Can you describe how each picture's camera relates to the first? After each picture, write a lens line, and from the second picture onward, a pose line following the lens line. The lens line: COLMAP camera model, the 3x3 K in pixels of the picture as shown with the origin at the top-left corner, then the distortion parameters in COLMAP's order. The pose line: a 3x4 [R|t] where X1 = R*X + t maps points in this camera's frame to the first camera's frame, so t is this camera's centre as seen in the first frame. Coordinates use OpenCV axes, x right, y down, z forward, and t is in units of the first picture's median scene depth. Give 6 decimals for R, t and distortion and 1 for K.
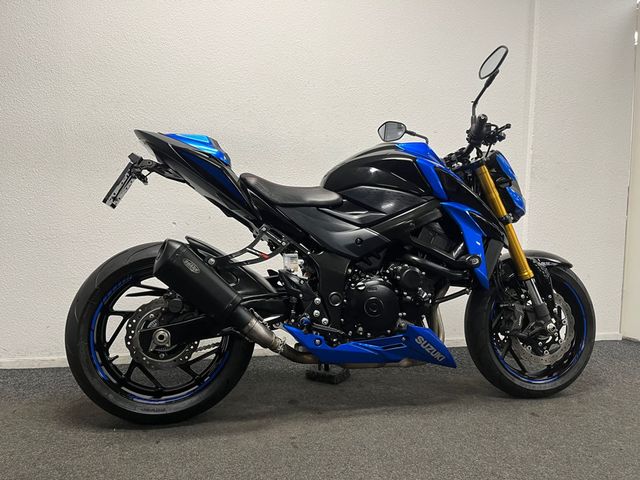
lens RADIAL K [[481.0, 0, 320.6], [0, 481.0, 240.7], [0, 0, 1]] dist [0.015341, -0.015635]
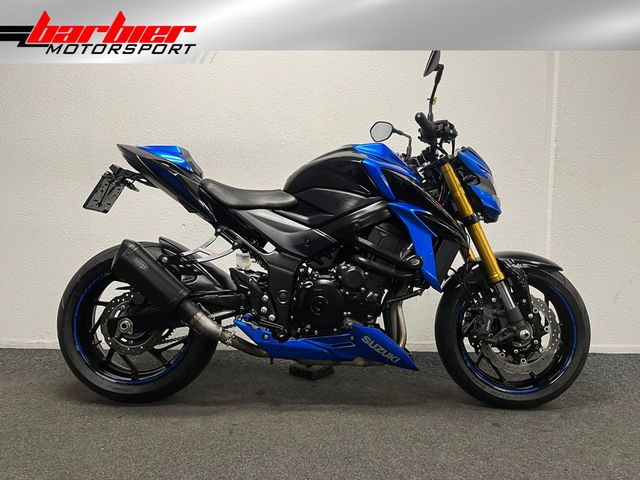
lens RADIAL K [[481.0, 0, 317.2], [0, 481.0, 239.6], [0, 0, 1]] dist [0.015341, -0.015635]
pose [[0.972912, 0.000179, -0.231174, 0.331031], [-0.000526, 0.999999, -0.001439, -0.001655], [0.231173, 0.001522, 0.972911, -0.002362]]
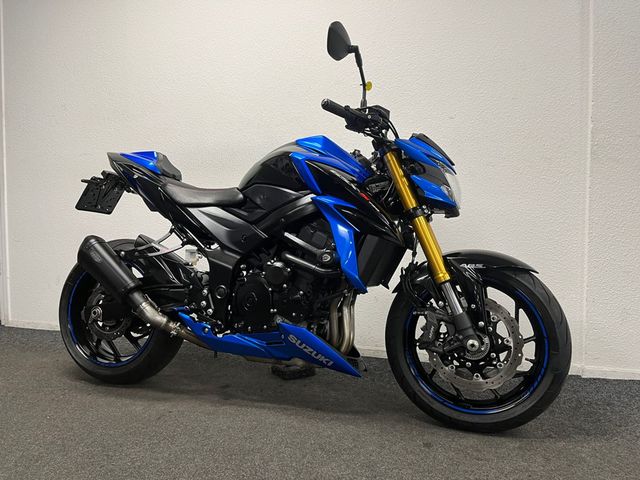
lens RADIAL K [[481.0, 0, 319.8], [0, 481.0, 239.6], [0, 0, 1]] dist [0.015341, -0.015635]
pose [[0.851624, -0.004384, -0.524135, 0.747135], [-0.006310, 0.999807, -0.018614, 0.023005], [0.524115, 0.019160, 0.851432, 0.193333]]
